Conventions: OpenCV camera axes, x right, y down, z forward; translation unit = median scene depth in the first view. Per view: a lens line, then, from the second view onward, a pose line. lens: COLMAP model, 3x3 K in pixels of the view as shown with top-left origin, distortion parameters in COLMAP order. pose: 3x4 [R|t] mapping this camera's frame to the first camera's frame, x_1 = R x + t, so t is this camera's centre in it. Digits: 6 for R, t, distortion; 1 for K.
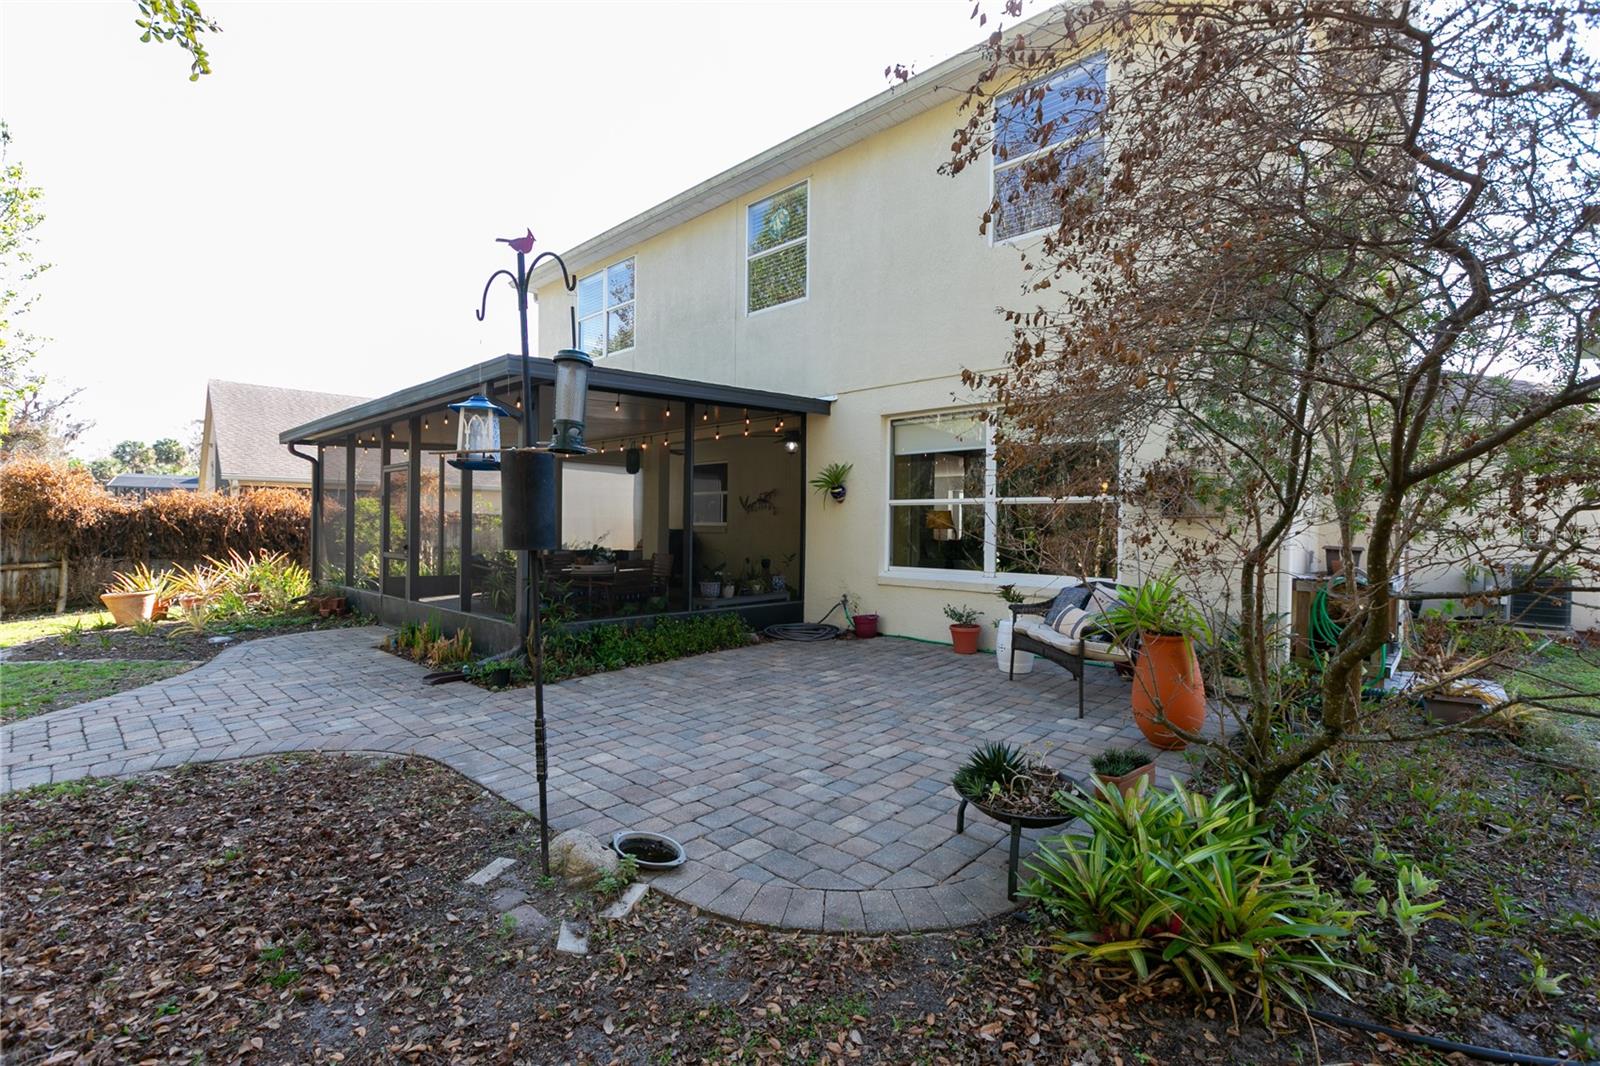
lens RADIAL K [[701.8, 0, 800.0], [0, 701.8, 533.0], [0, 0, 1]] dist [-0.000132, -0.000050]
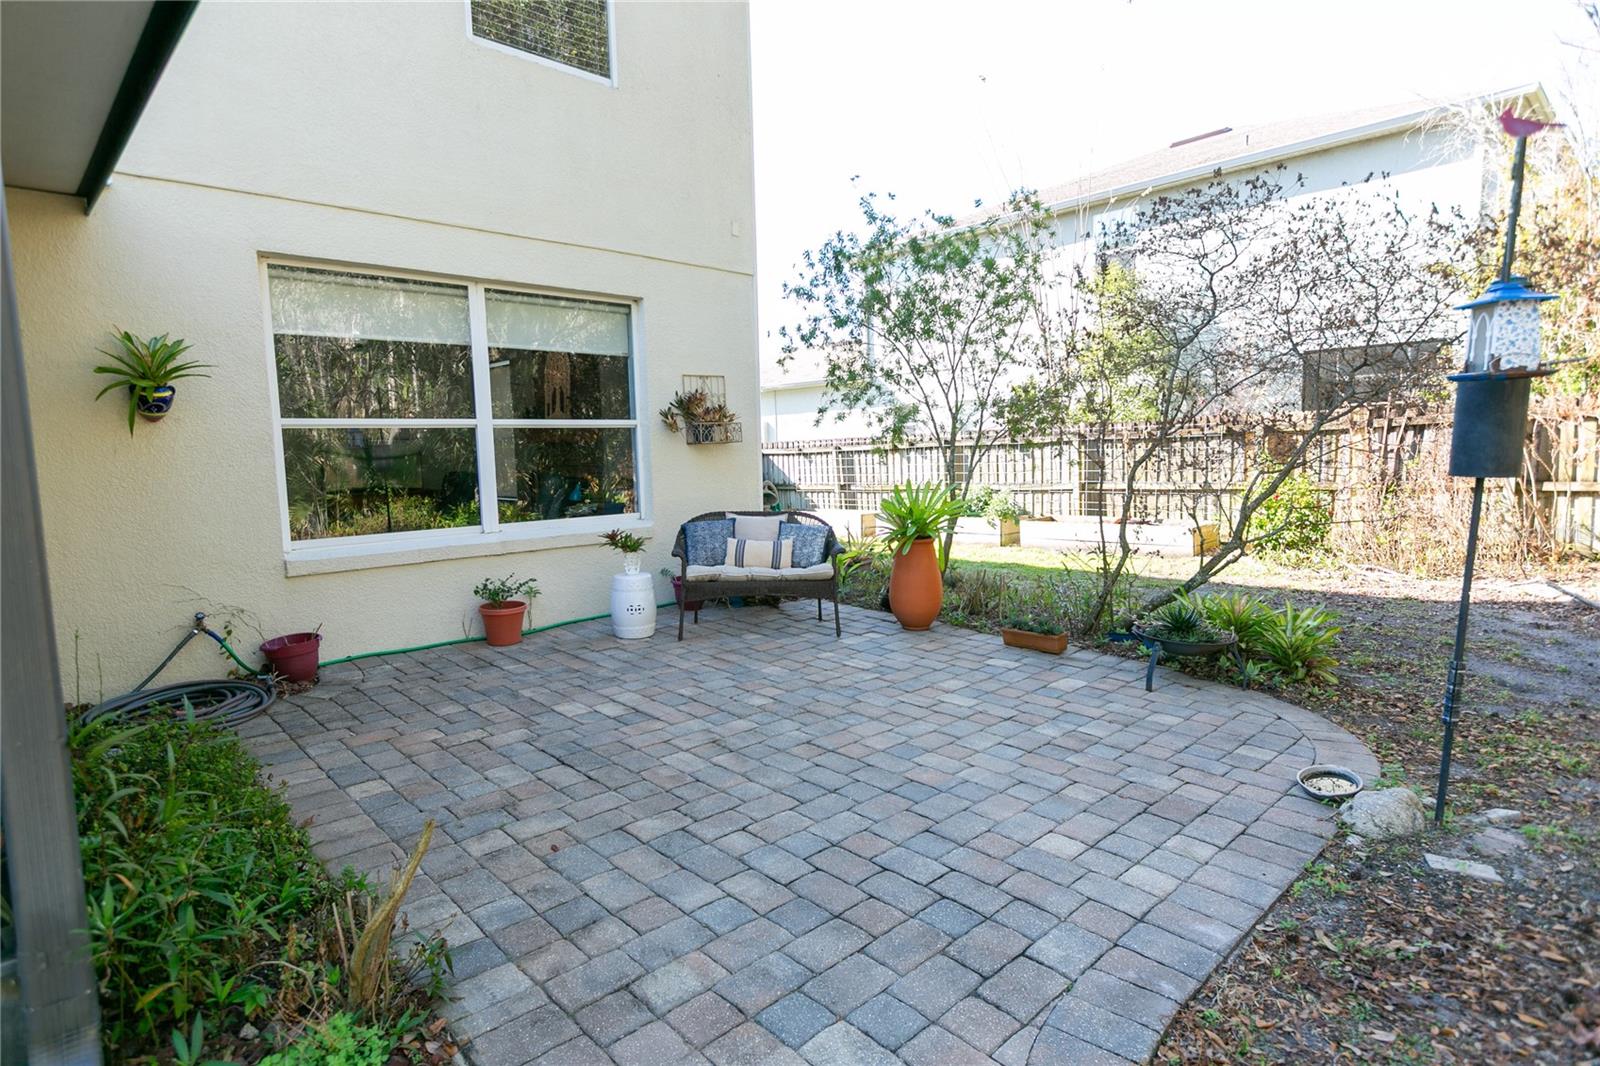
lens RADIAL K [[826.1, 0, 800.0], [0, 826.1, 533.0], [0, 0, 1]] dist [-0.000699, 0.000005]
pose [[0.082975, -0.113858, 0.990026, -0.844857], [0.036231, 0.993140, 0.111180, -0.028358], [-0.995893, 0.026645, 0.086531, 1.001145]]
